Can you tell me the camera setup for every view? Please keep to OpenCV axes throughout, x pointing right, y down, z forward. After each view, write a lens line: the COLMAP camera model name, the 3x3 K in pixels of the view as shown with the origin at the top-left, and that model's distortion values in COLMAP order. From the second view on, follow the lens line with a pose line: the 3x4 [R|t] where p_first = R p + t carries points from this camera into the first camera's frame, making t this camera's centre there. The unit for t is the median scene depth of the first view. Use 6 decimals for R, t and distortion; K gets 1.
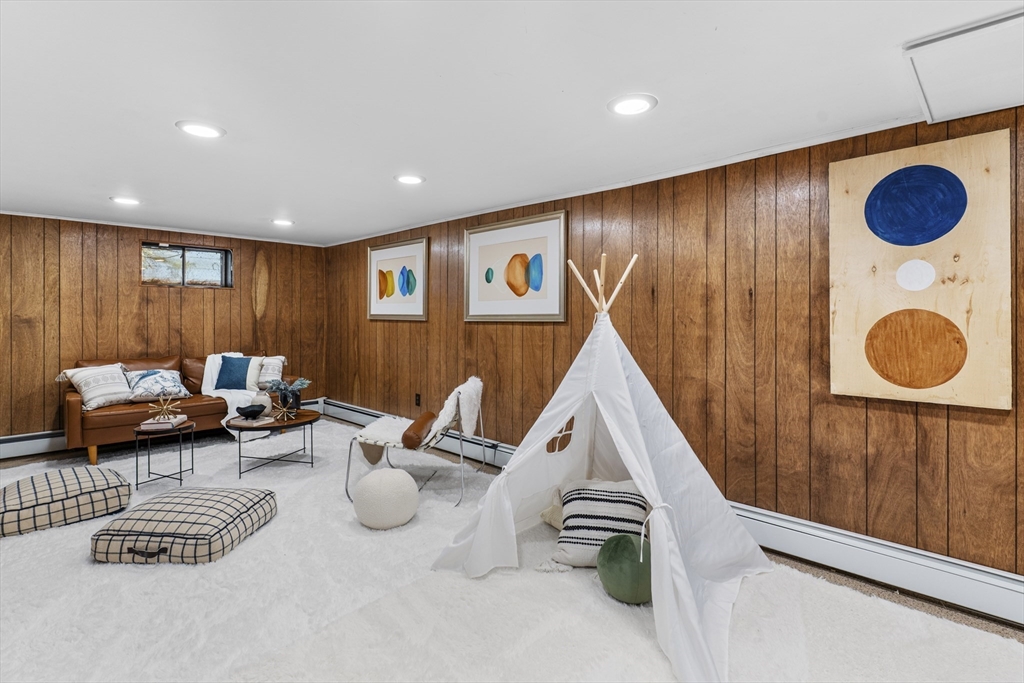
lens RADIAL K [[489.7, 0, 518.0], [0, 489.7, 330.2], [0, 0, 1]] dist [-0.000740, 0.000261]
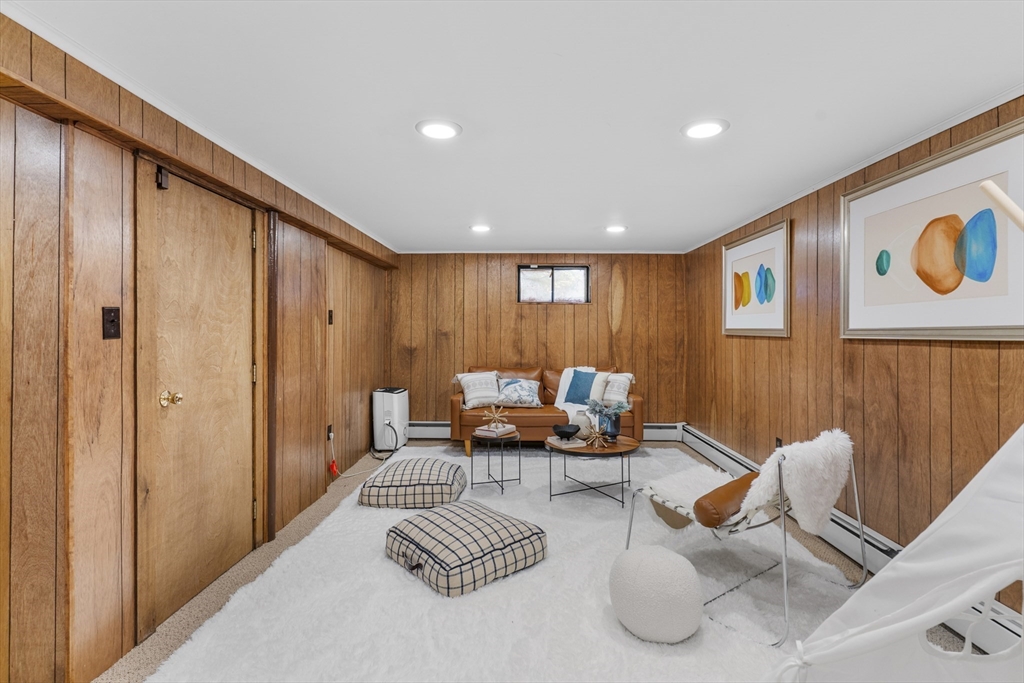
lens RADIAL K [[489.7, 0, 518.0], [0, 489.7, 330.2], [0, 0, 1]] dist [-0.000740, 0.000261]
pose [[0.679416, 0.000173, -0.733753, 0.069273], [-0.024217, 0.999460, -0.022187, -0.004407], [0.733353, 0.032843, 0.679054, 0.238047]]
